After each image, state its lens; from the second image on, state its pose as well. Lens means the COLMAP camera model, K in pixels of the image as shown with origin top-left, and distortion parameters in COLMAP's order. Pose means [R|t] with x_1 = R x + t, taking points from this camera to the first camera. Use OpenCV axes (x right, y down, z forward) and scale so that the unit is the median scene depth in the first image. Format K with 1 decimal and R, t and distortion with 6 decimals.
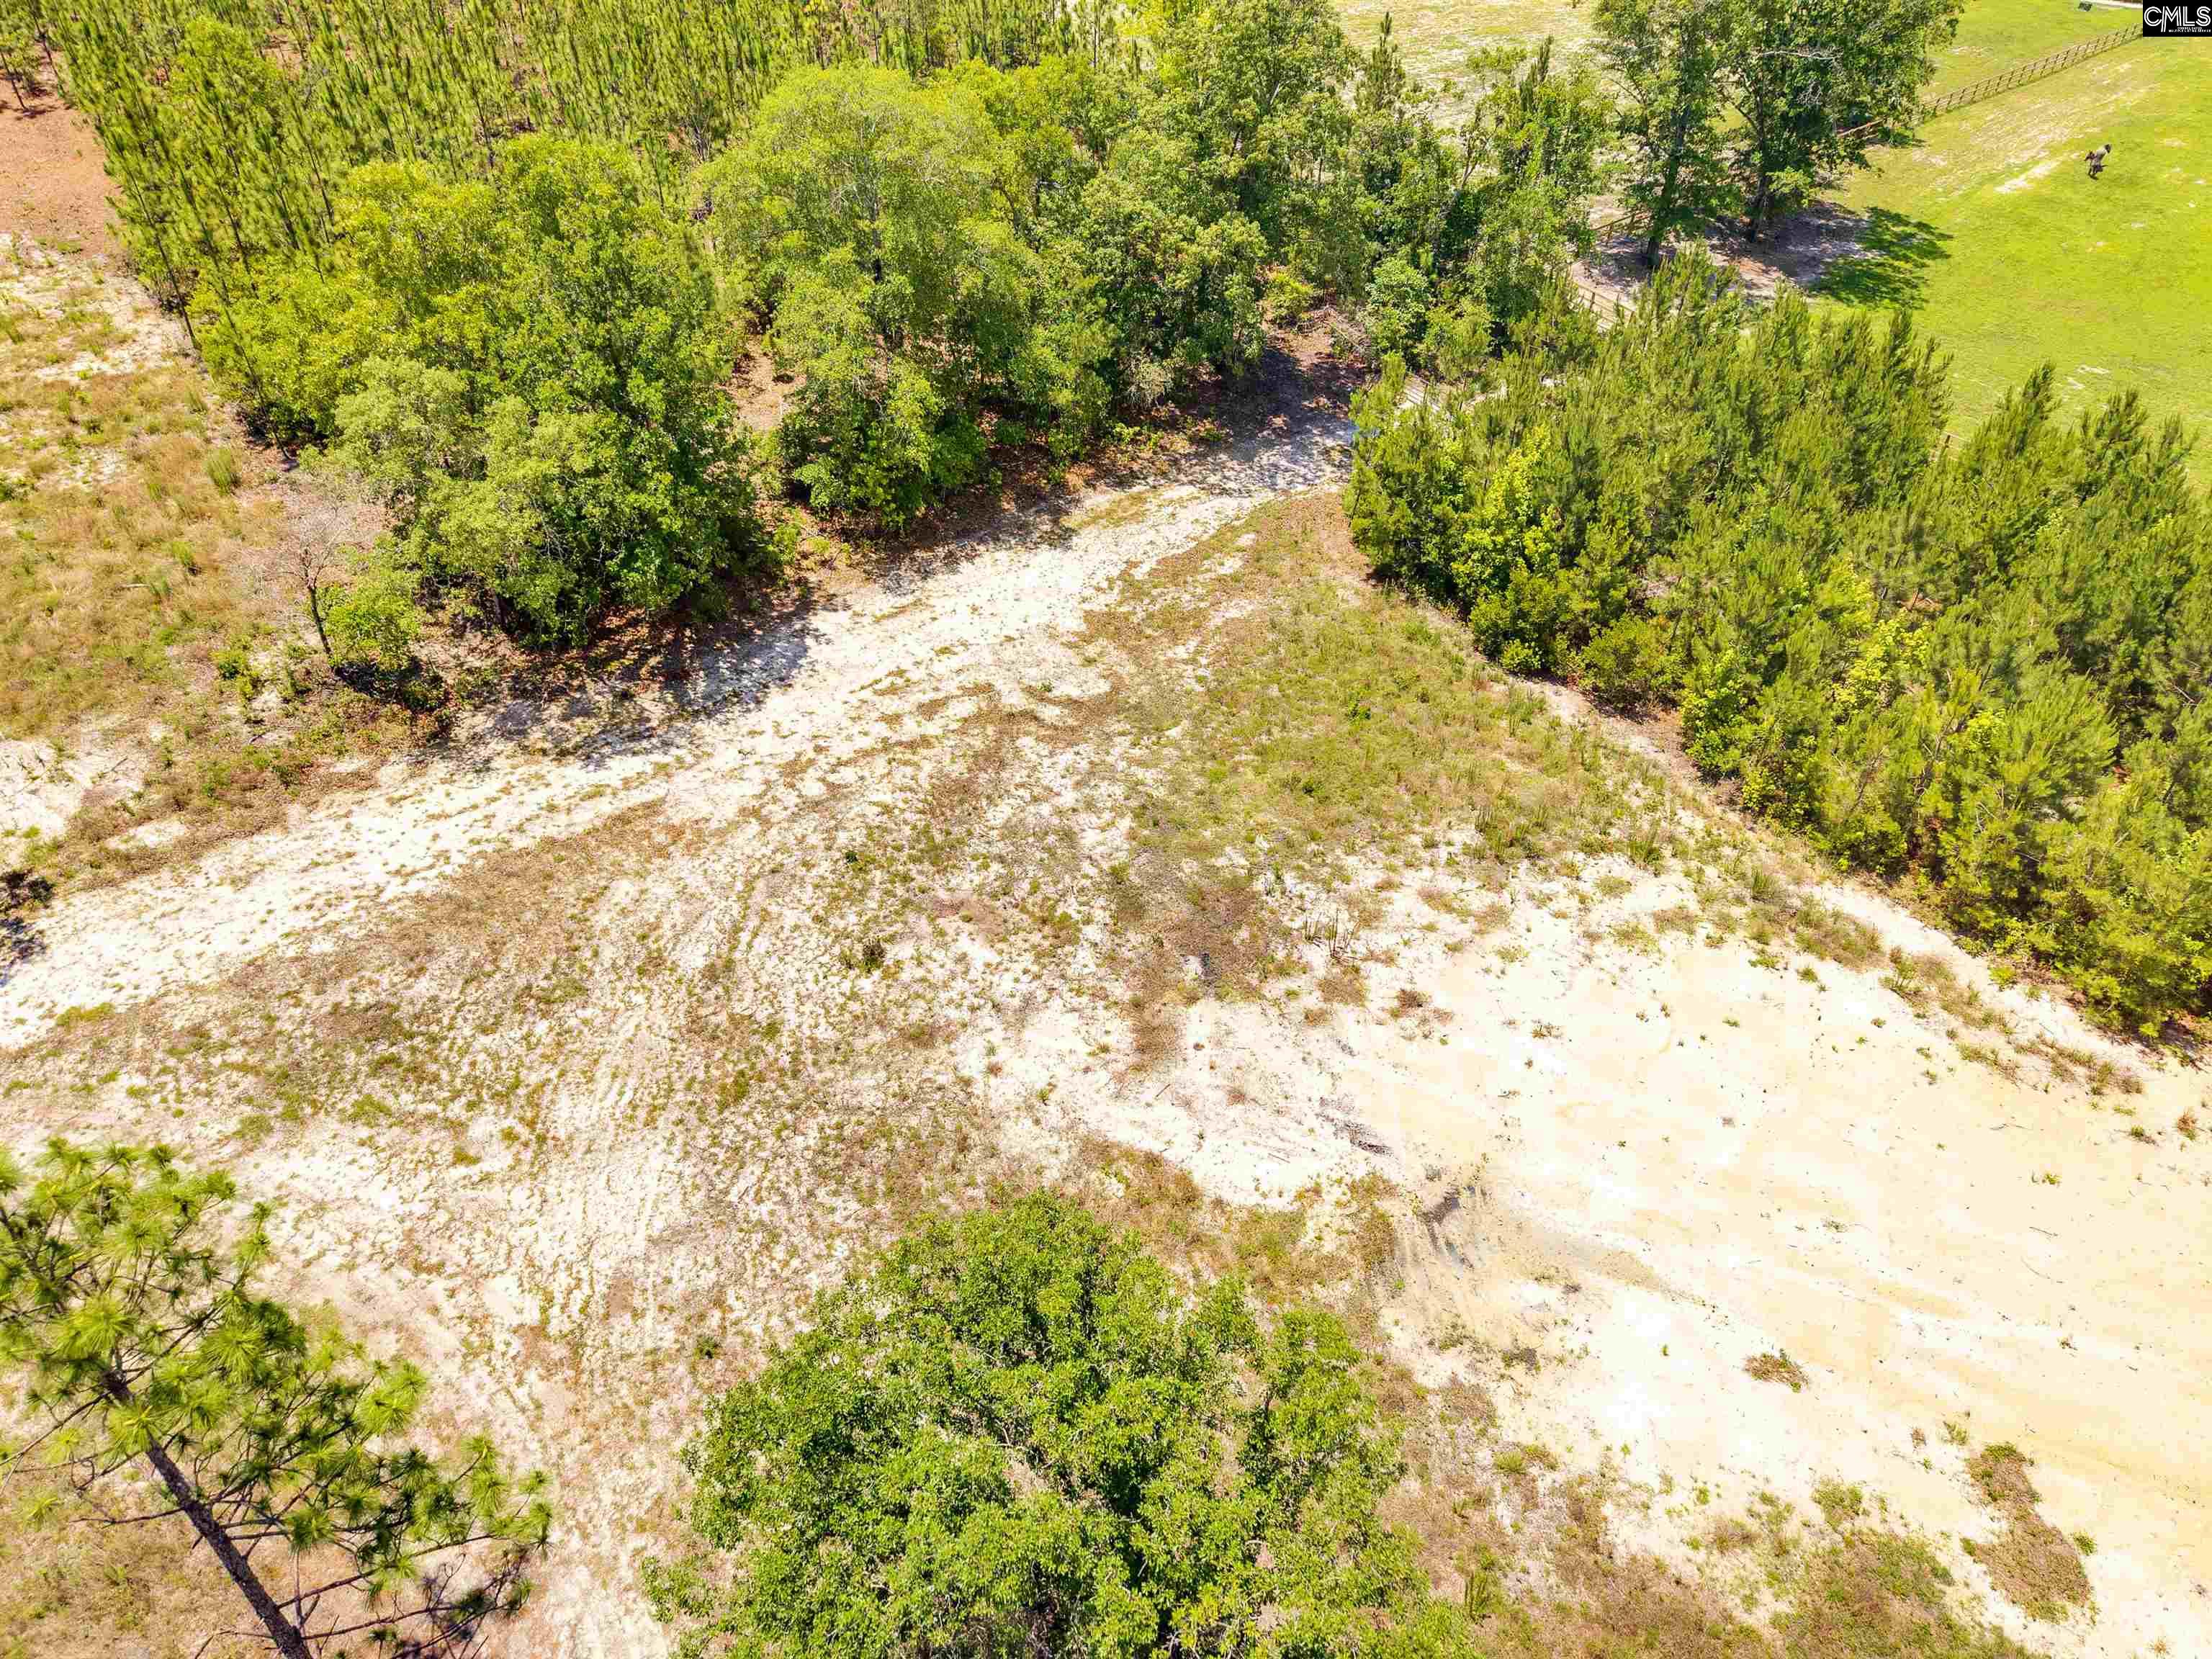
lens RADIAL K [[1471.8, 0, 1102.1], [0, 1471.8, 847.0], [0, 0, 1]] dist [0.041268, -0.049602]
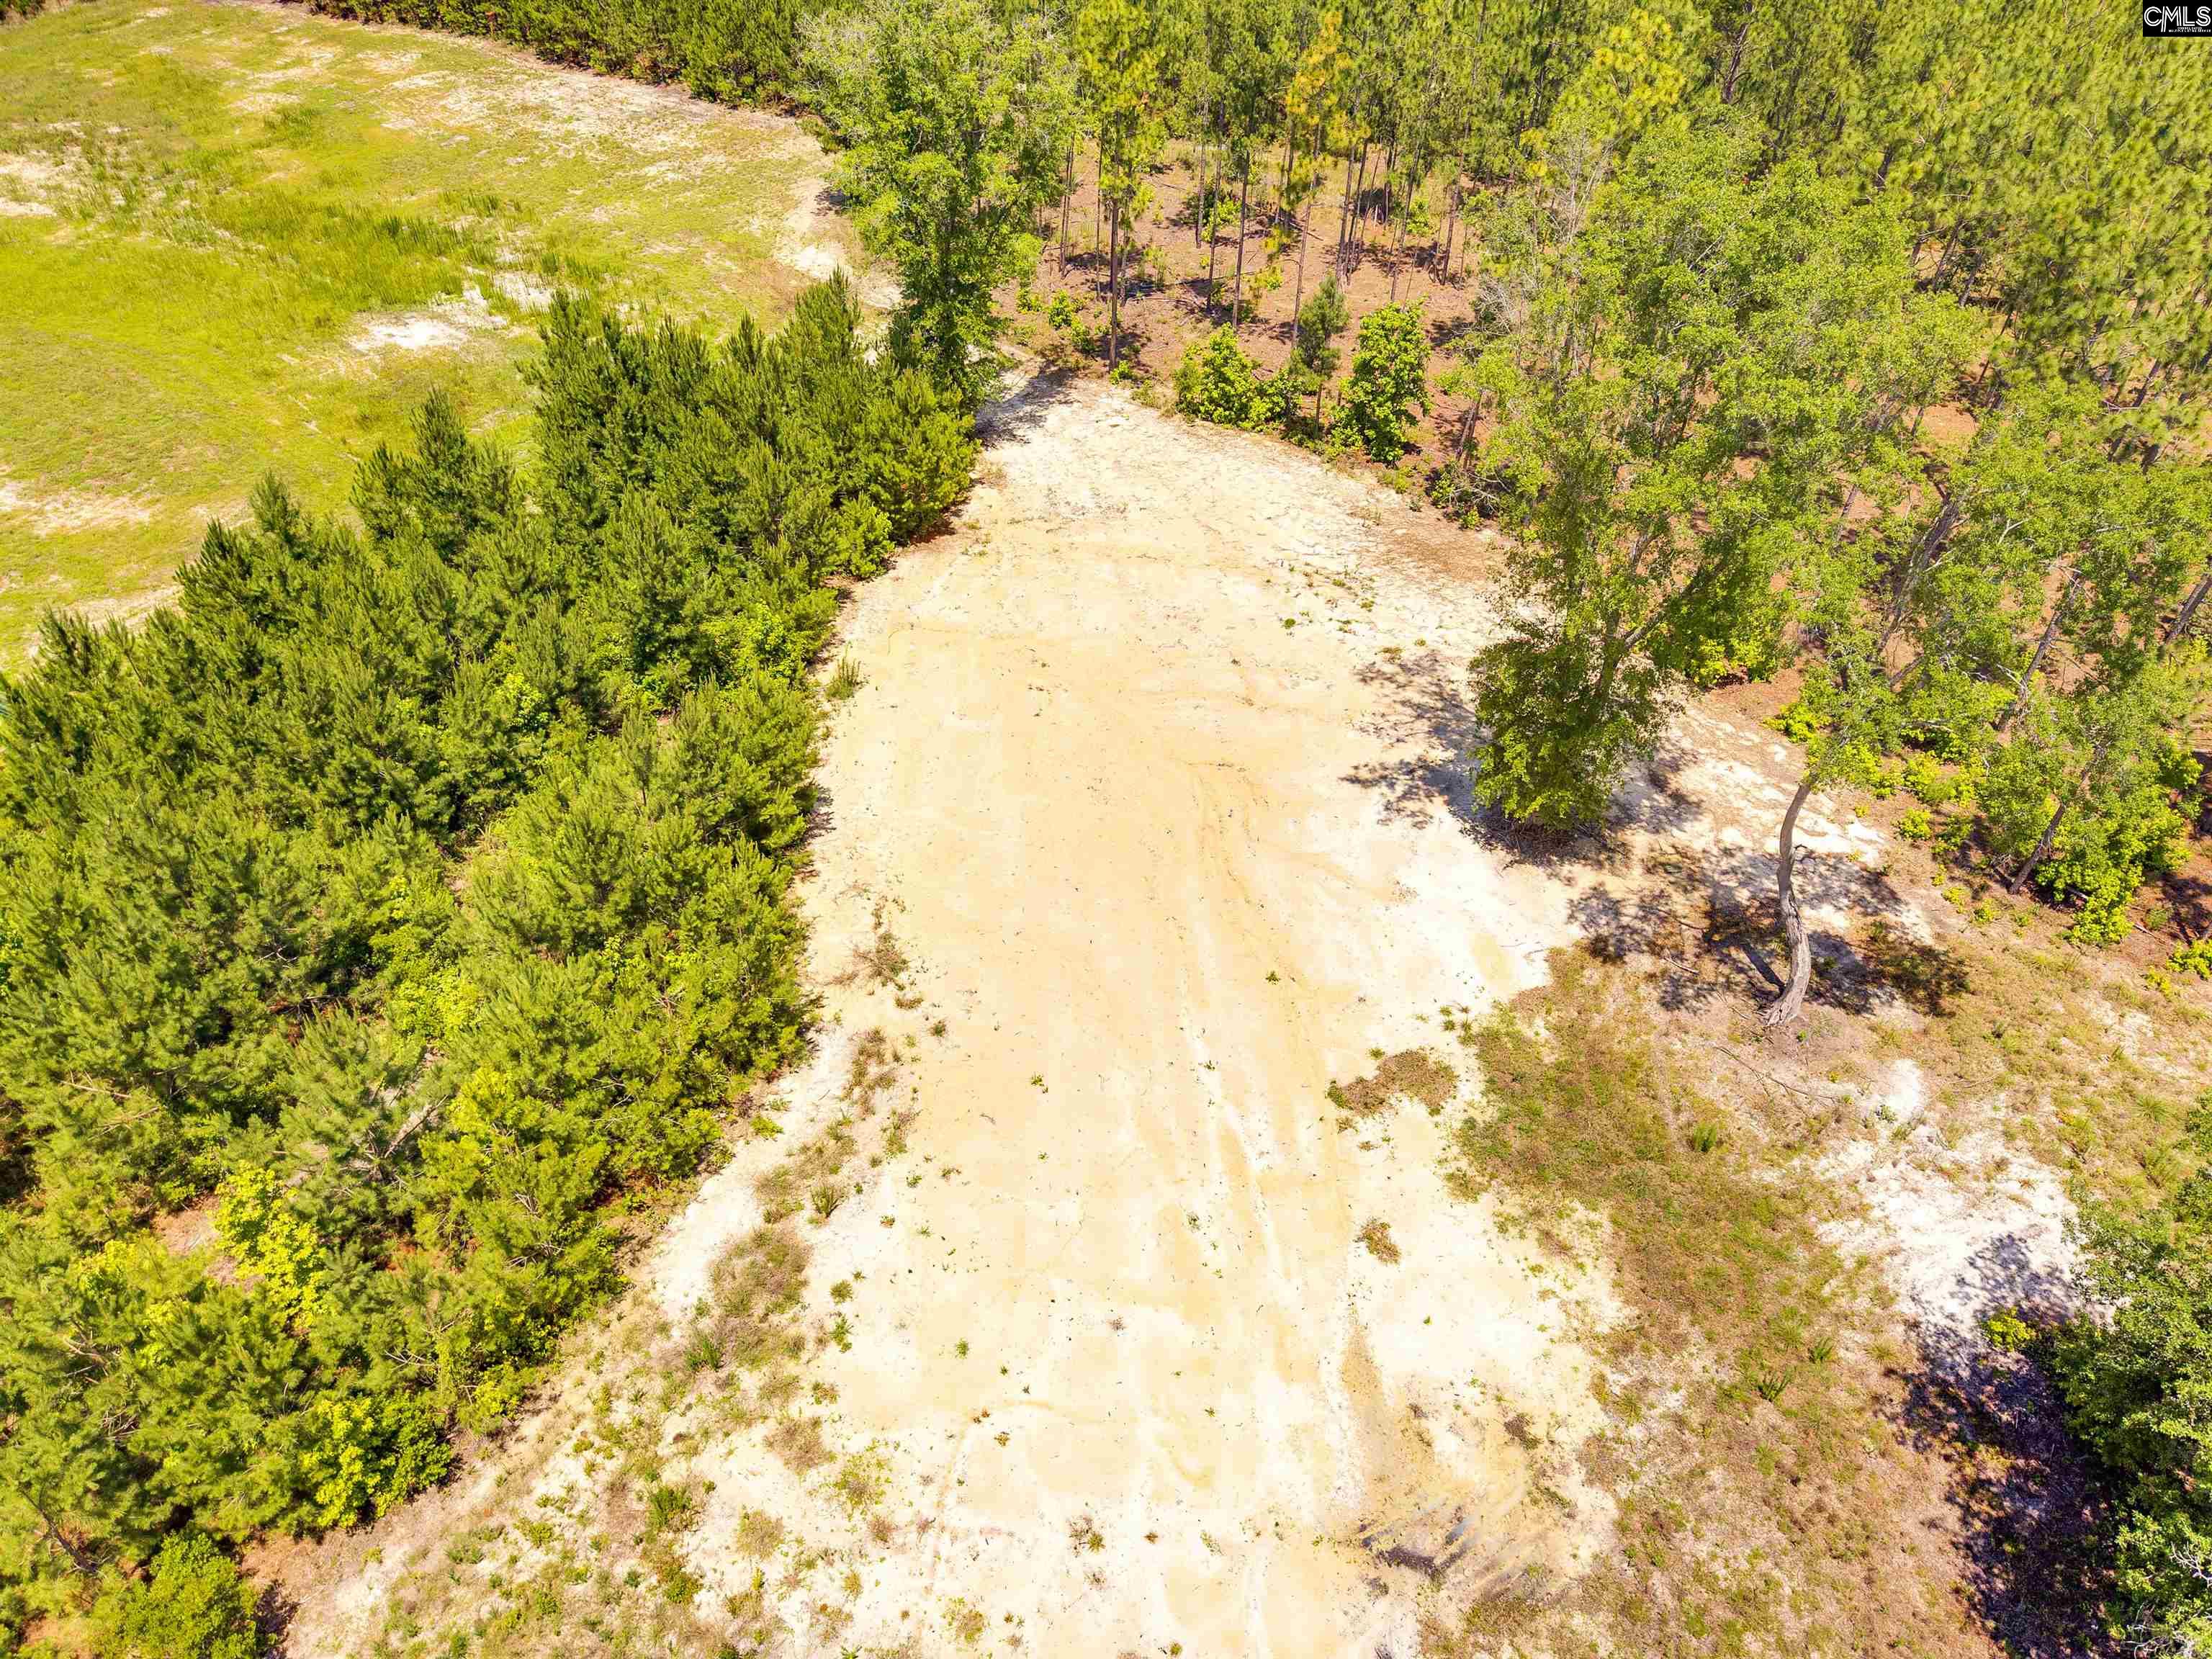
lens RADIAL K [[1471.8, 0, 1108.3], [0, 1471.8, 817.1], [0, 0, 1]] dist [0.041268, -0.049602]
pose [[-0.495631, -0.587034, 0.640110, 0.012366], [0.534668, 0.374580, 0.757509, -0.544695], [-0.684456, 0.717691, 0.128215, 0.549724]]
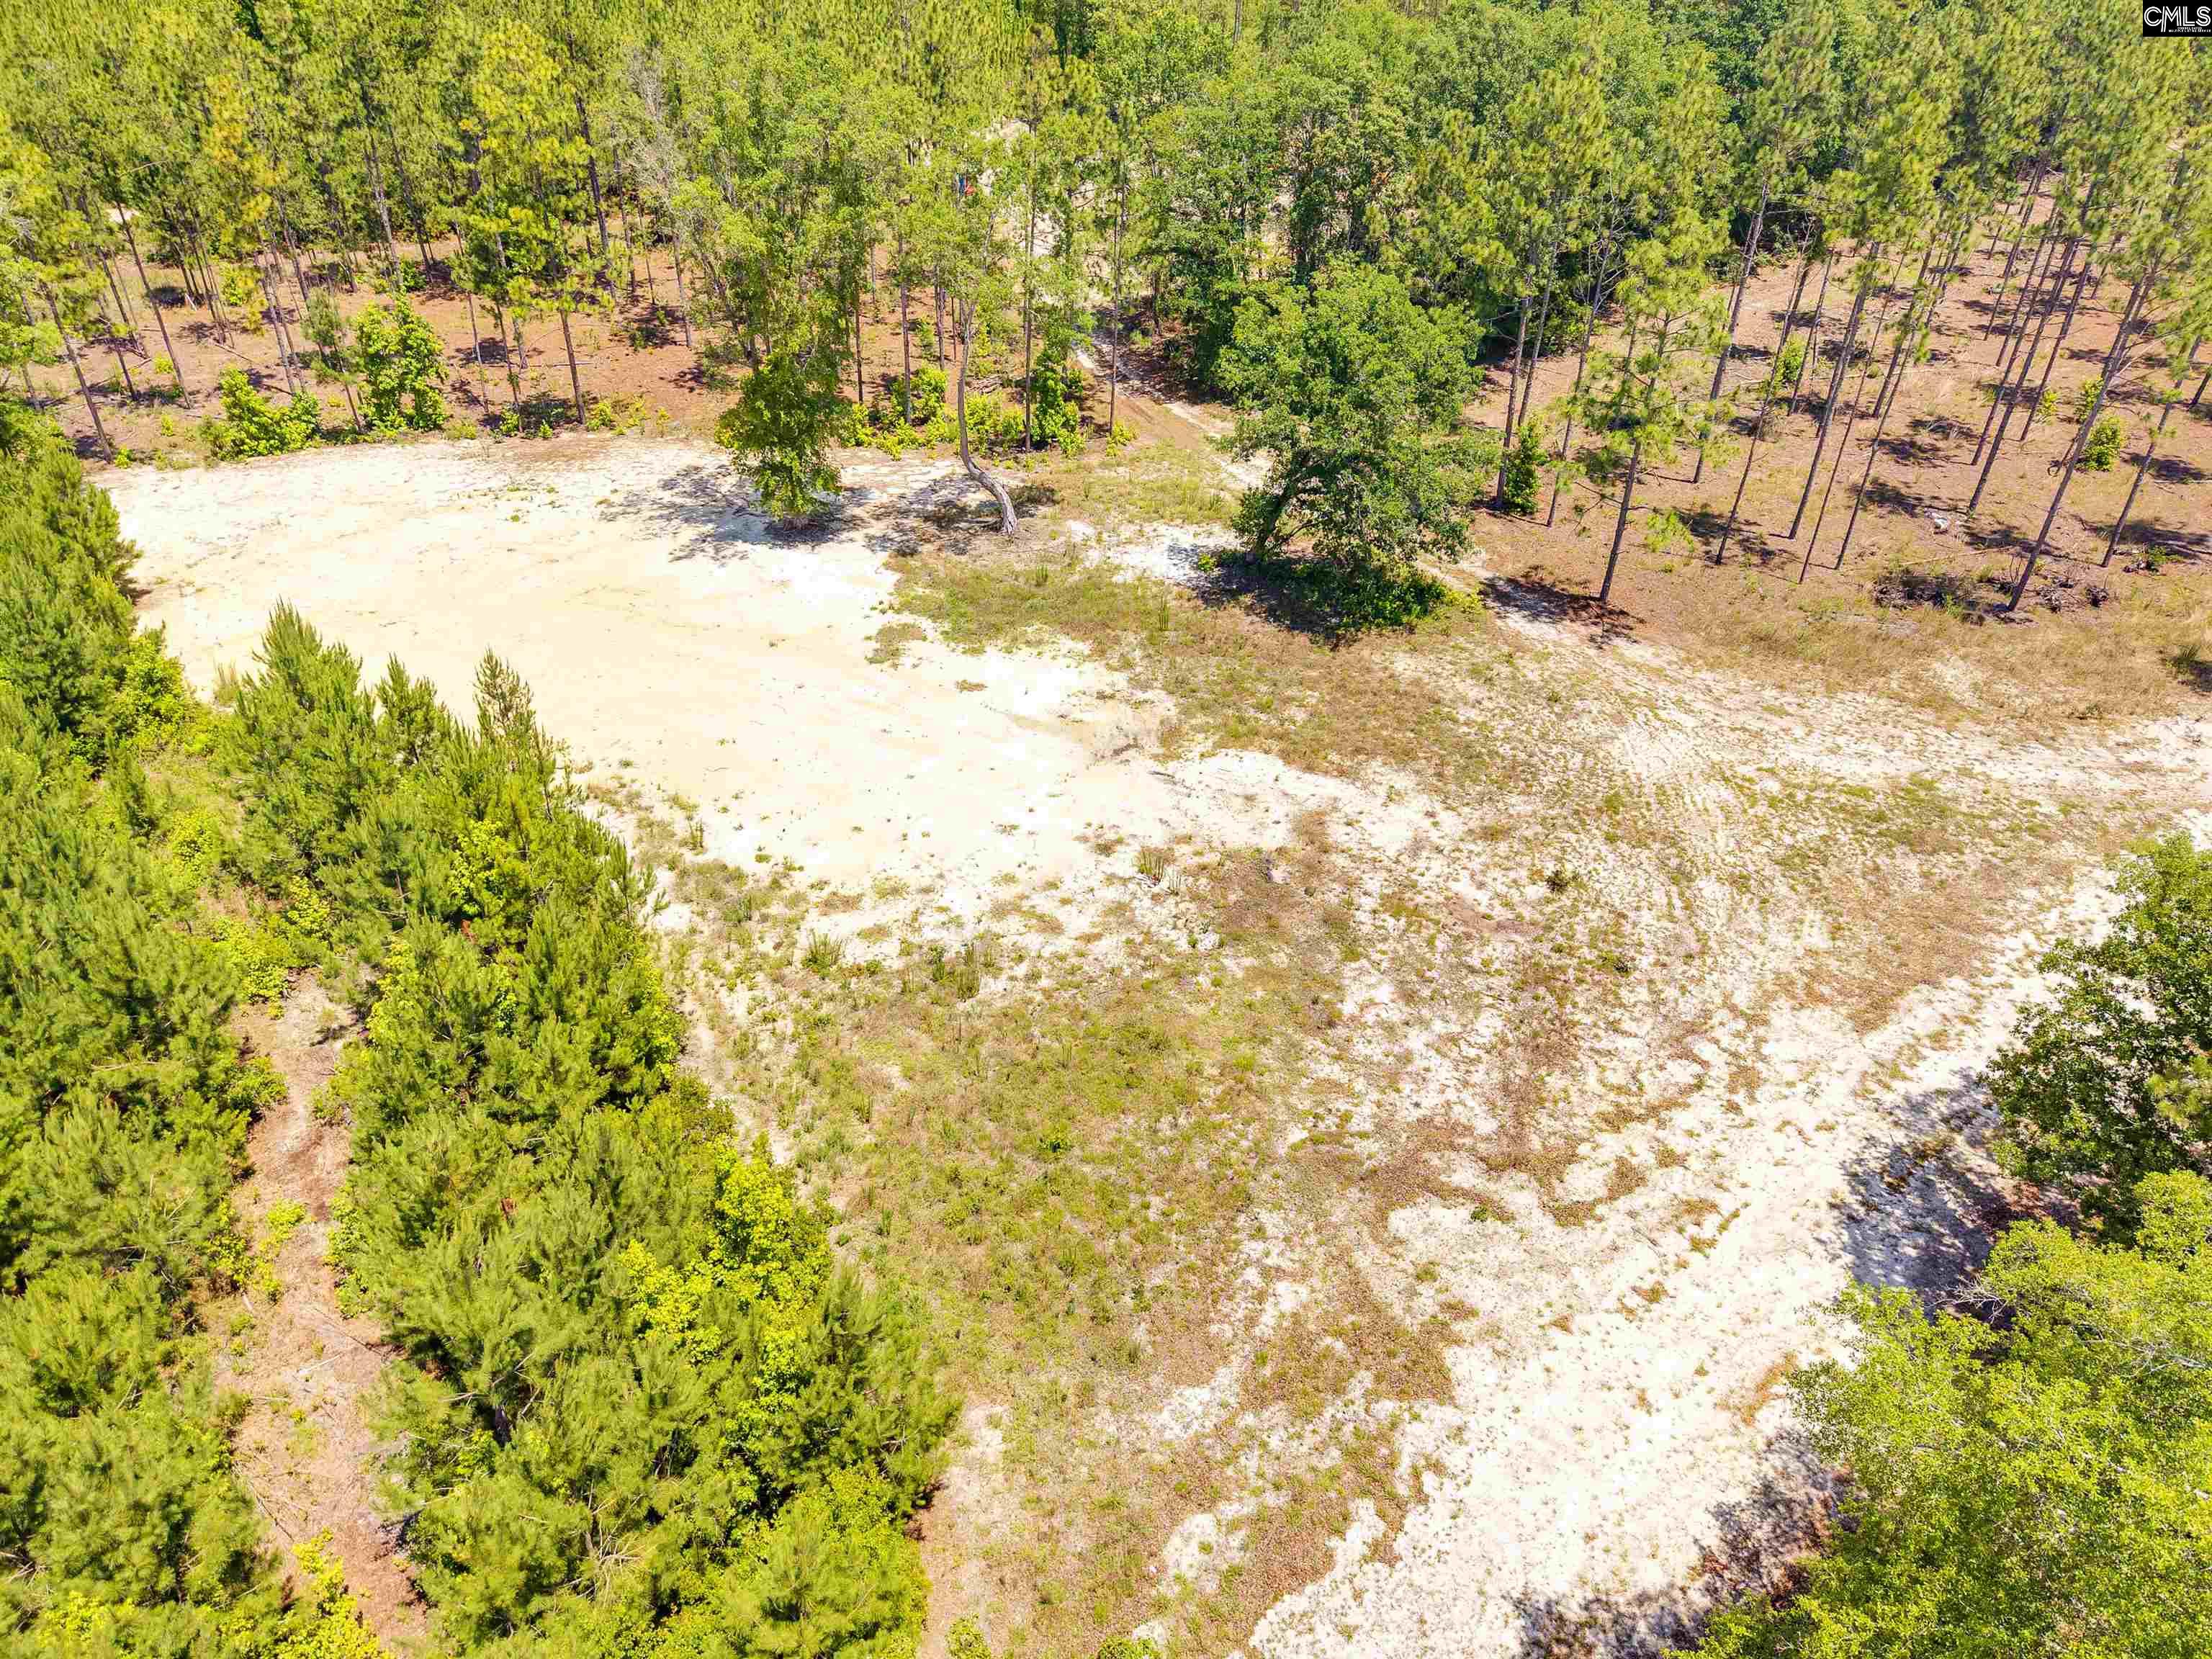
lens RADIAL K [[1471.8, 0, 1107.0], [0, 1471.8, 827.2], [0, 0, 1]] dist [0.041268, -0.049602]
pose [[-0.997269, -0.064800, 0.035432, 0.149665], [0.017104, 0.264073, 0.964351, -0.990661], [-0.071847, 0.962323, -0.262244, 1.185567]]
